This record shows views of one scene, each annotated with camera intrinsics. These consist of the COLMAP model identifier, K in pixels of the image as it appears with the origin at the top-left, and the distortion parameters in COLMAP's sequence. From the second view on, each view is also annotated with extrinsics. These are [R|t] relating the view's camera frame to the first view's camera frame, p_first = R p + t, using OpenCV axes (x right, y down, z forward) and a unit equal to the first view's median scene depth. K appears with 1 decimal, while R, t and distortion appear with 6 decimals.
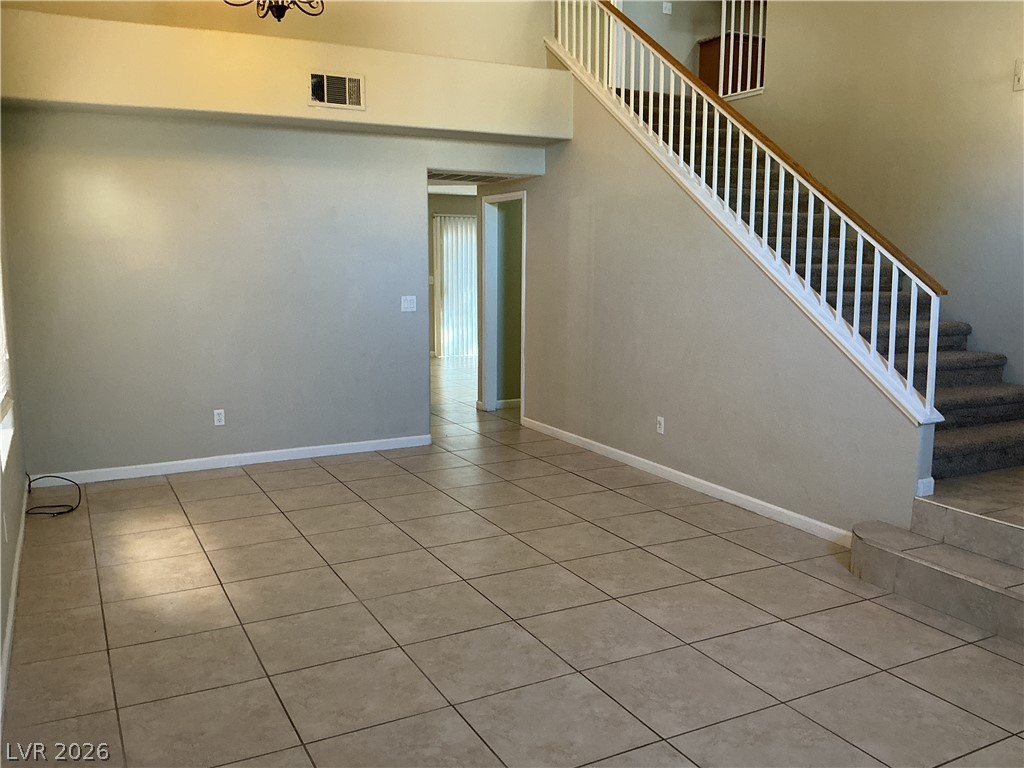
lens RADIAL K [[855.5, 0, 512.0], [0, 855.5, 384.0], [0, 0, 1]] dist [0.037575, -0.119195]
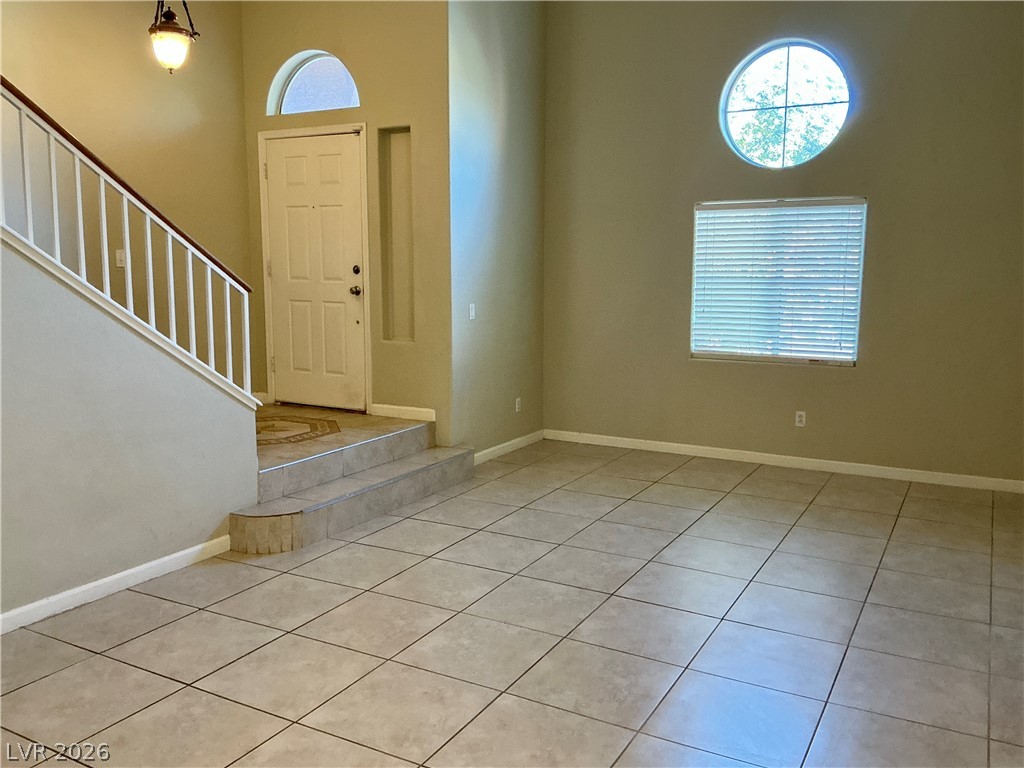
lens RADIAL K [[855.5, 0, 512.0], [0, 855.5, 384.0], [0, 0, 1]] dist [0.037575, -0.119195]
pose [[-0.556267, -0.124019, 0.821697, -0.662866], [0.116193, 0.967480, 0.224682, -0.206087], [-0.822840, 0.220458, -0.523767, 1.368038]]
